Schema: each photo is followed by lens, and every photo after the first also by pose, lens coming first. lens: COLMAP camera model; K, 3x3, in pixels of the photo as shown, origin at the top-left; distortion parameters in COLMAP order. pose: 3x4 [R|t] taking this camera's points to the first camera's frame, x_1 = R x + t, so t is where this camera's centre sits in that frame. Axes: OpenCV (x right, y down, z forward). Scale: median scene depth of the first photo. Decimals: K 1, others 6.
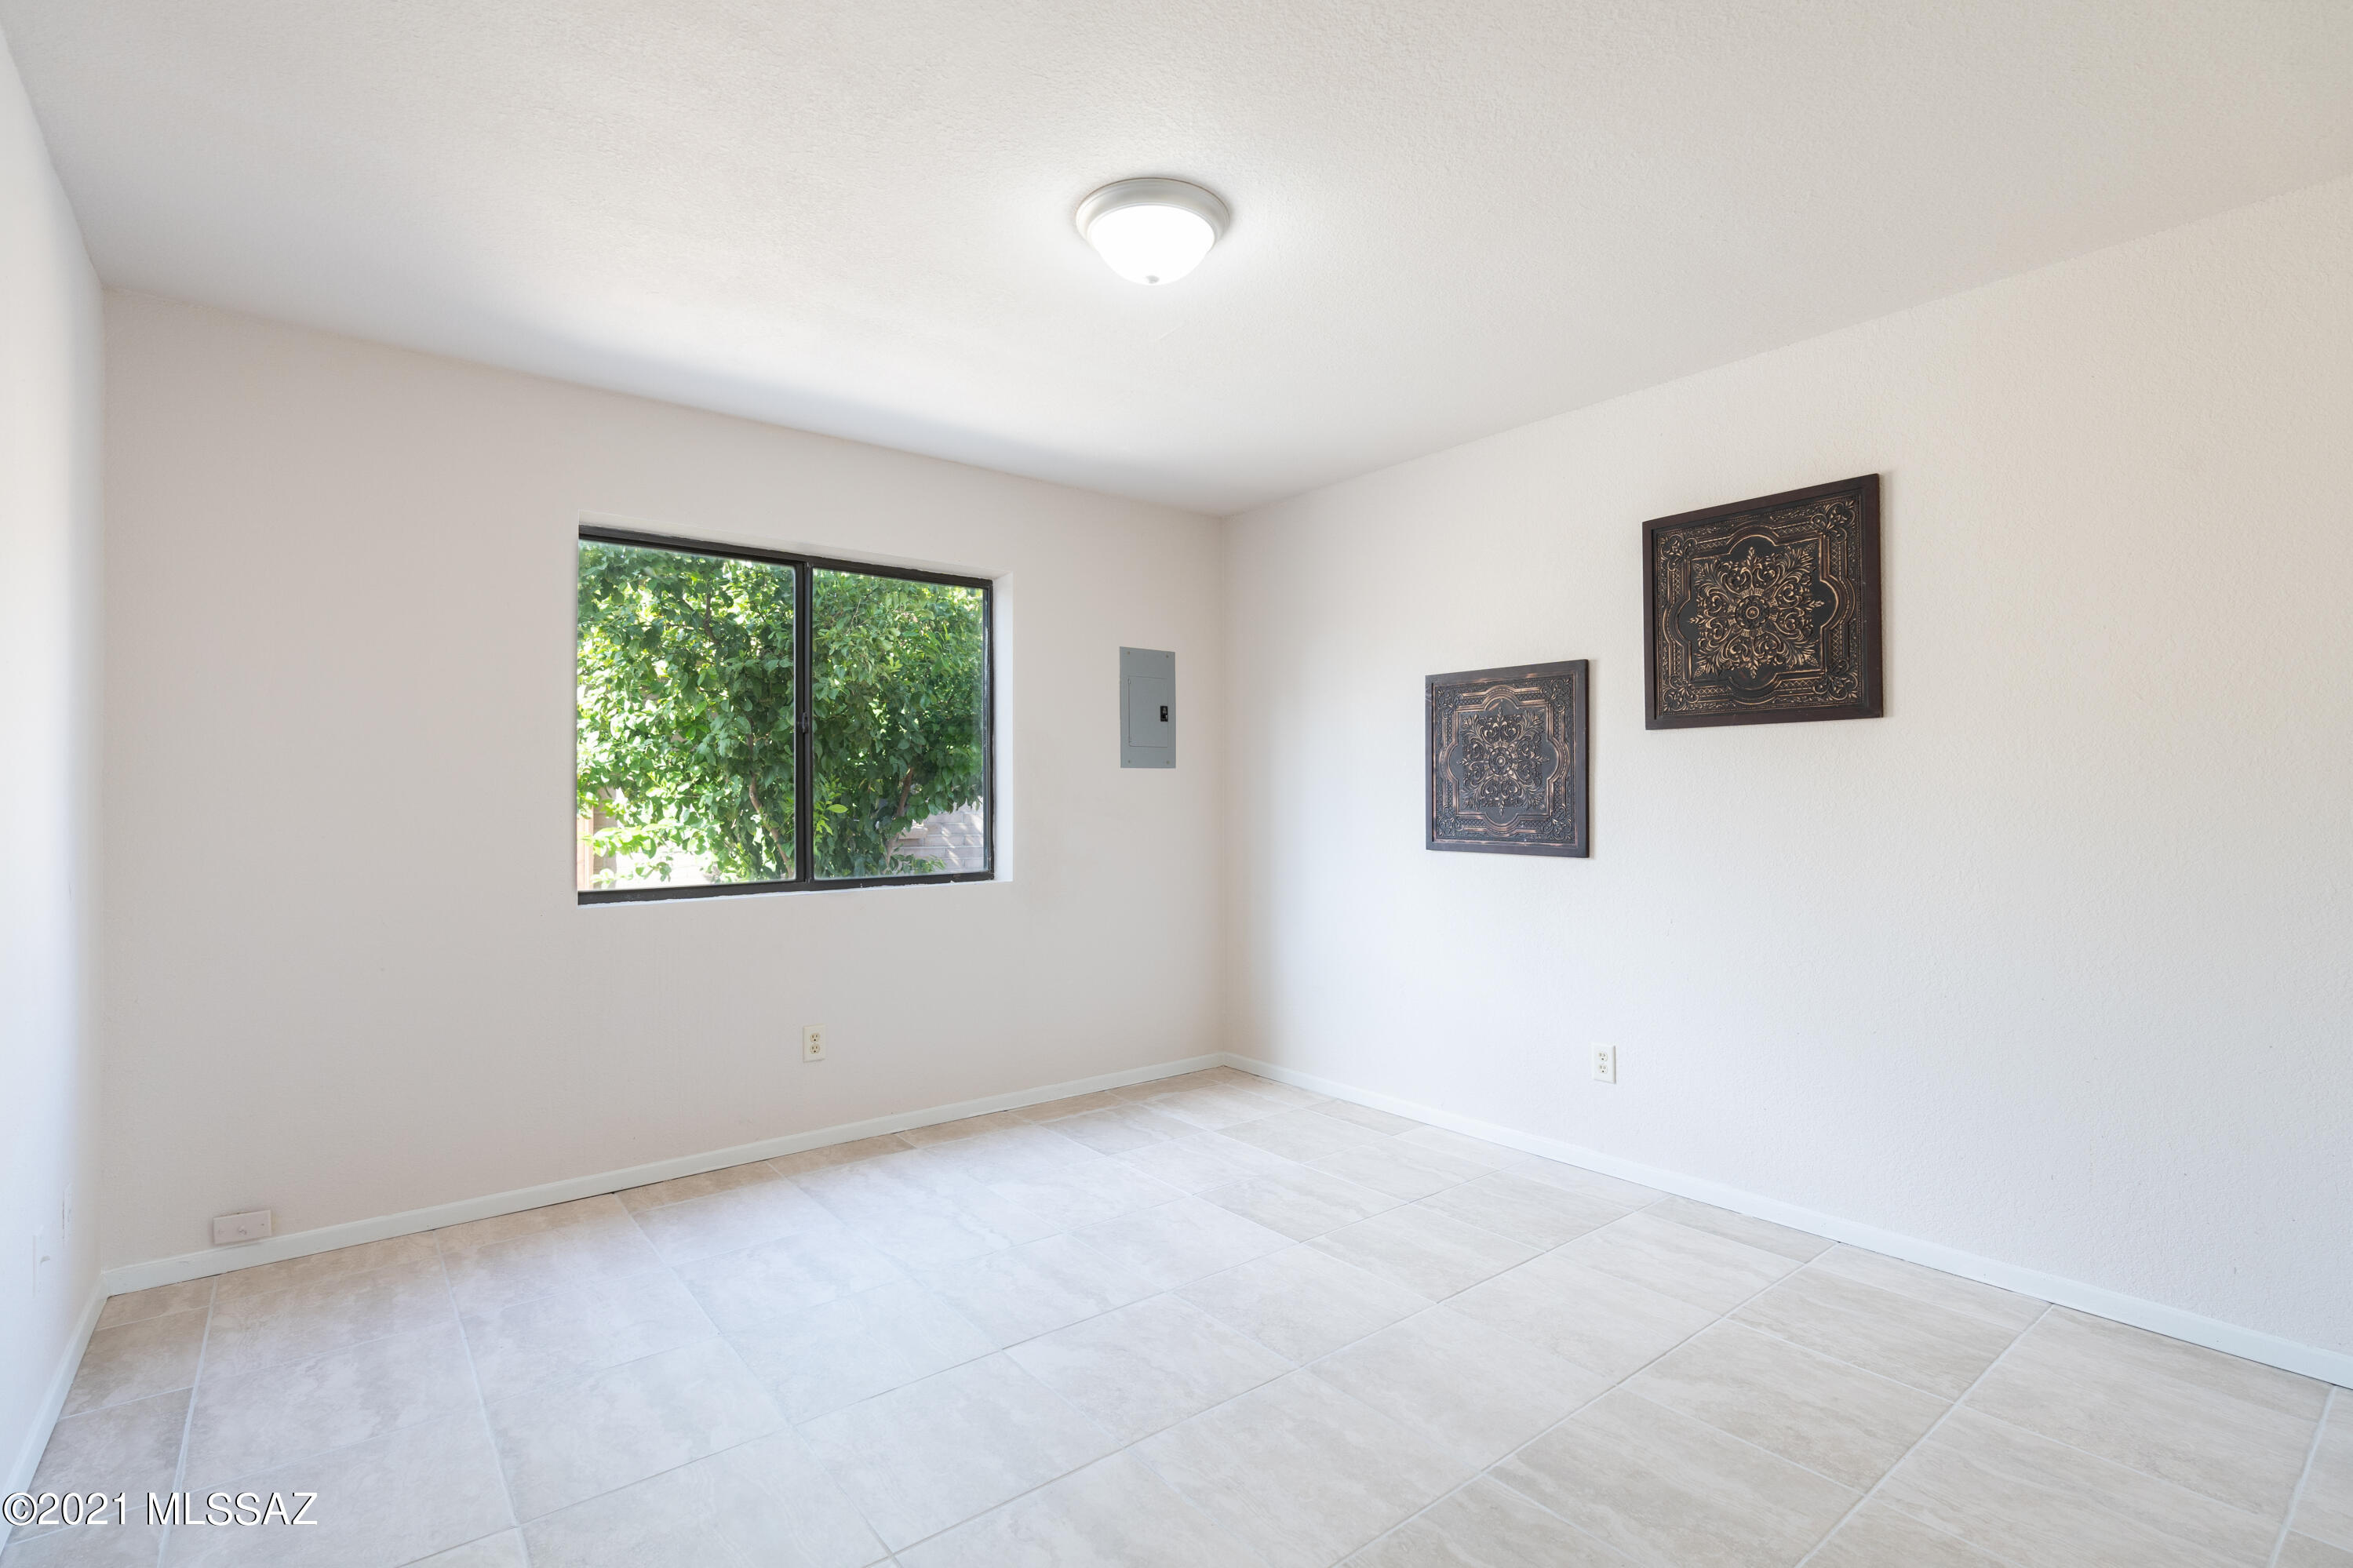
lens RADIAL K [[1069.5, 0, 1171.1], [0, 1069.5, 783.2], [0, 0, 1]] dist [-0.014853, 0.004836]
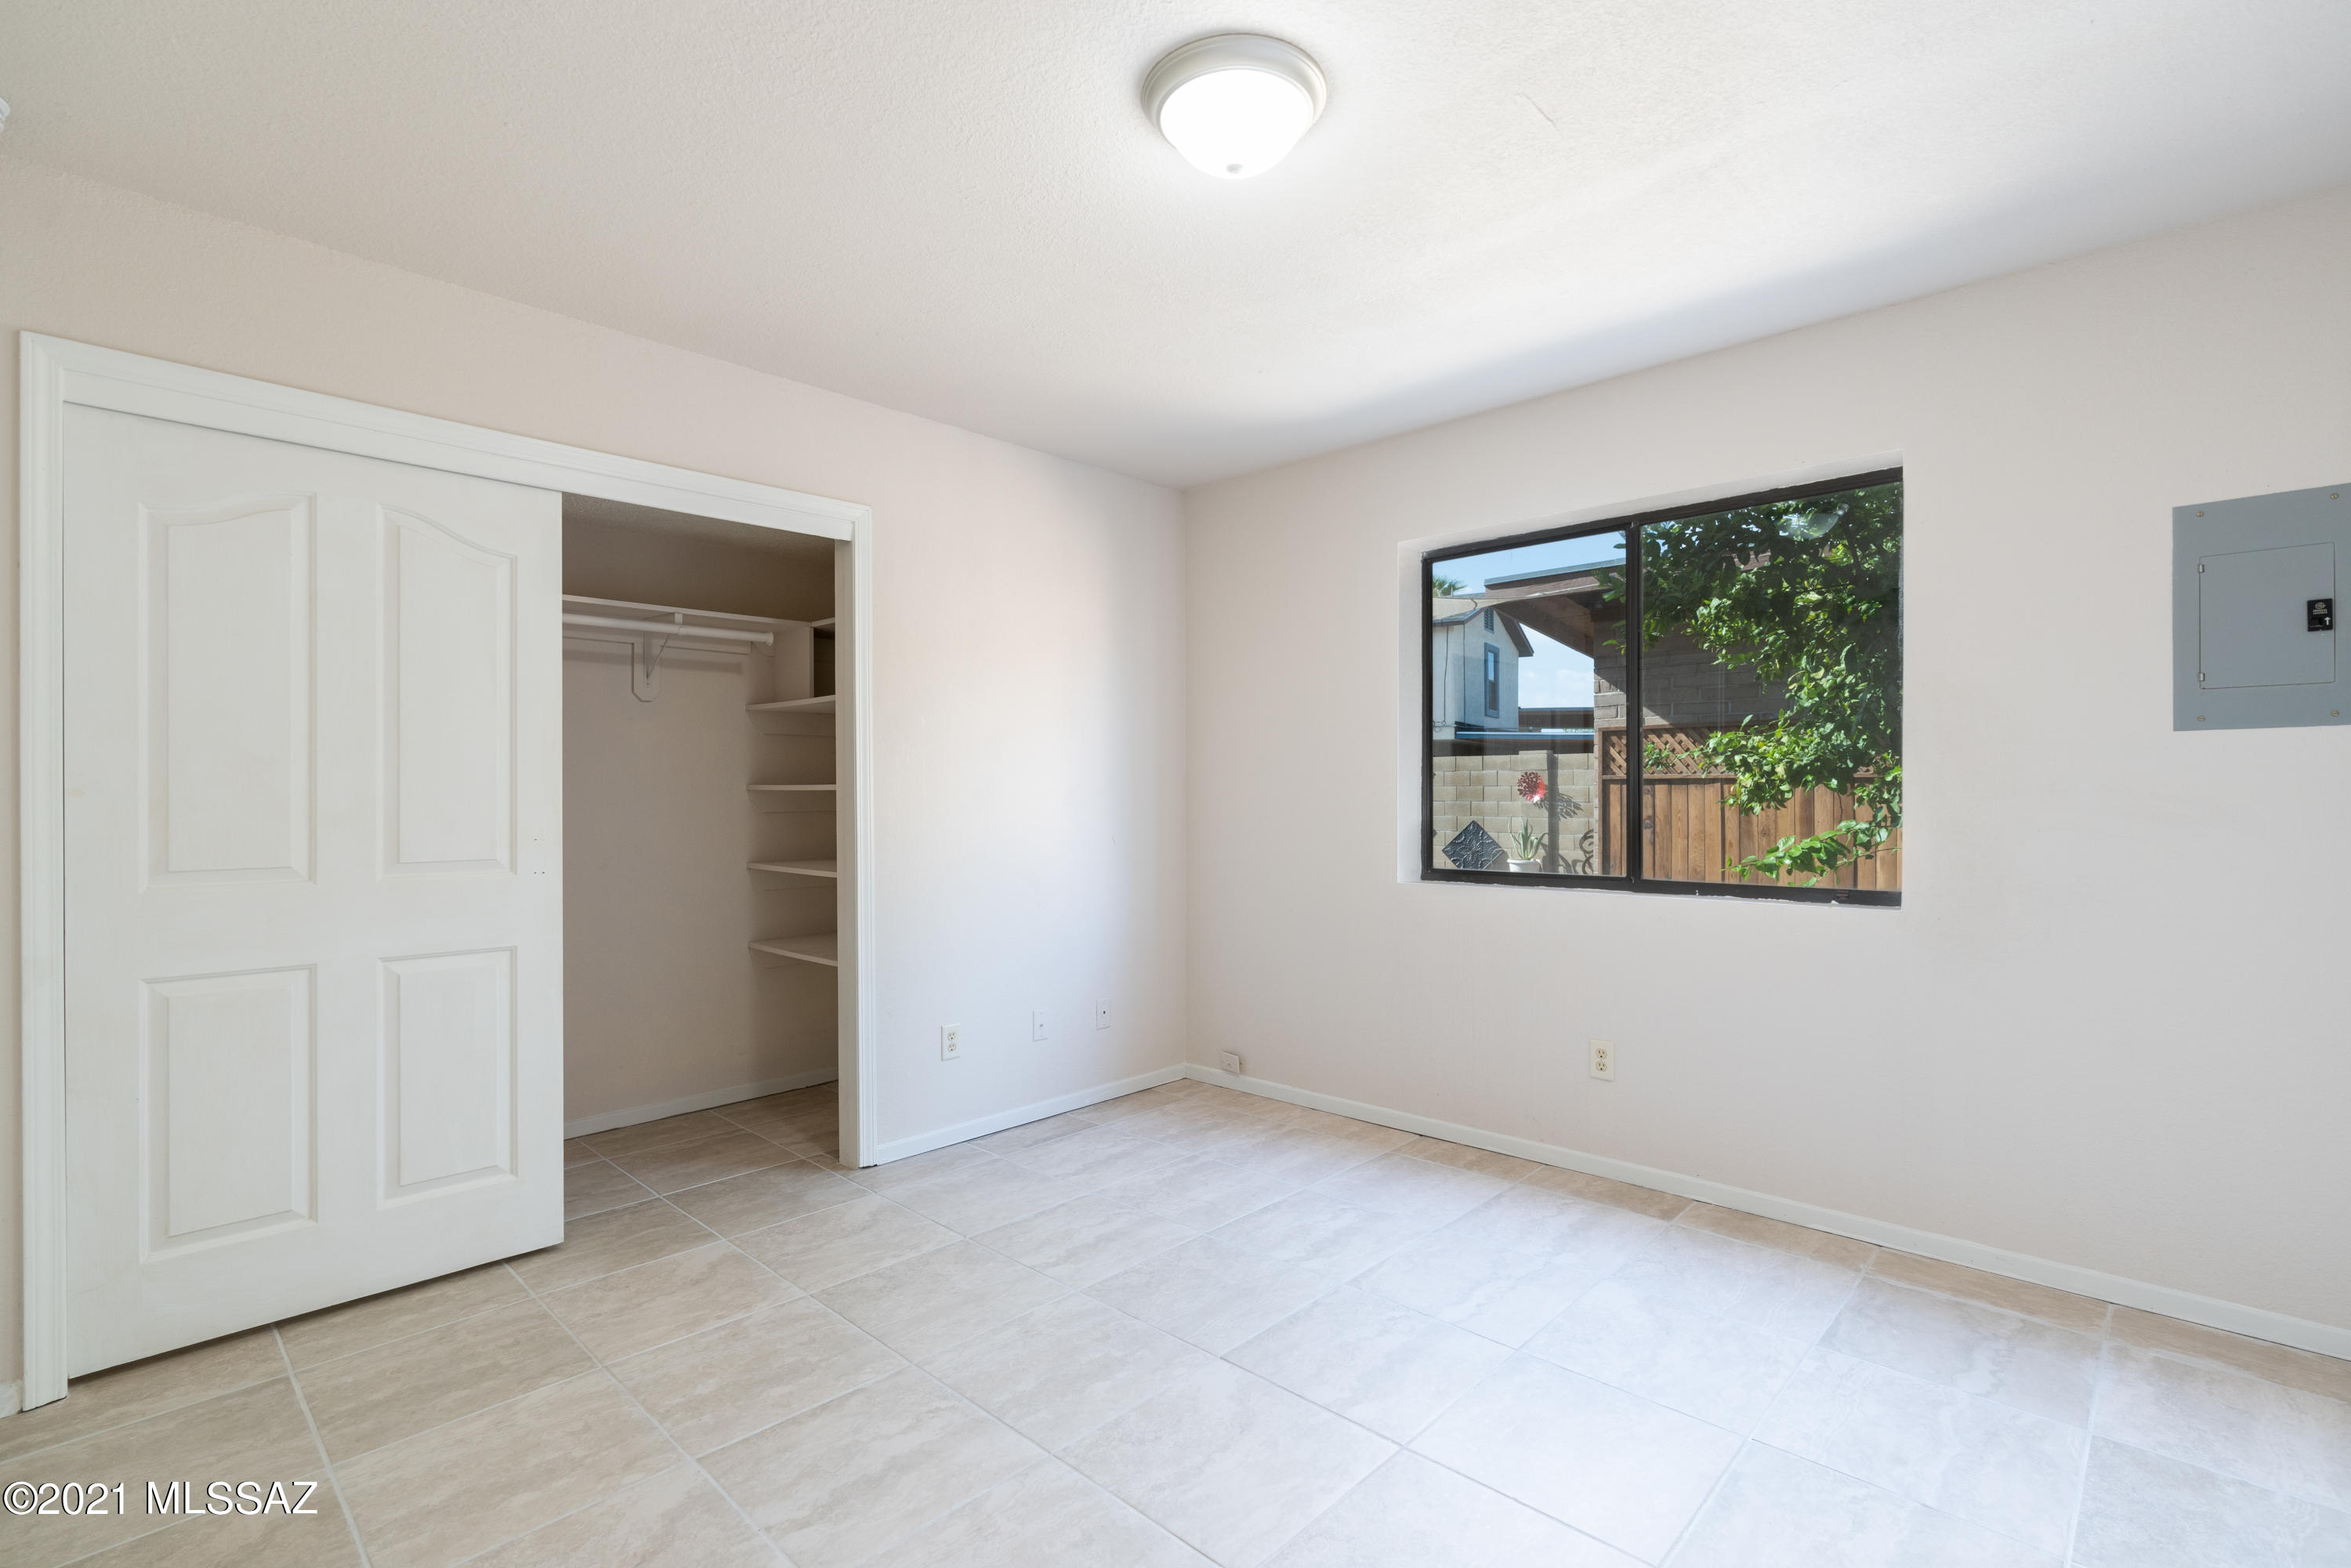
lens RADIAL K [[1068.7, 0, 1179.7], [0, 1068.7, 788.4], [0, 0, 1]] dist [-0.014853, 0.004836]
pose [[0.154905, 0.003230, -0.987924, 0.546944], [0.016641, 0.999844, 0.005879, 0.004828], [0.987789, -0.017351, 0.154827, 0.568235]]
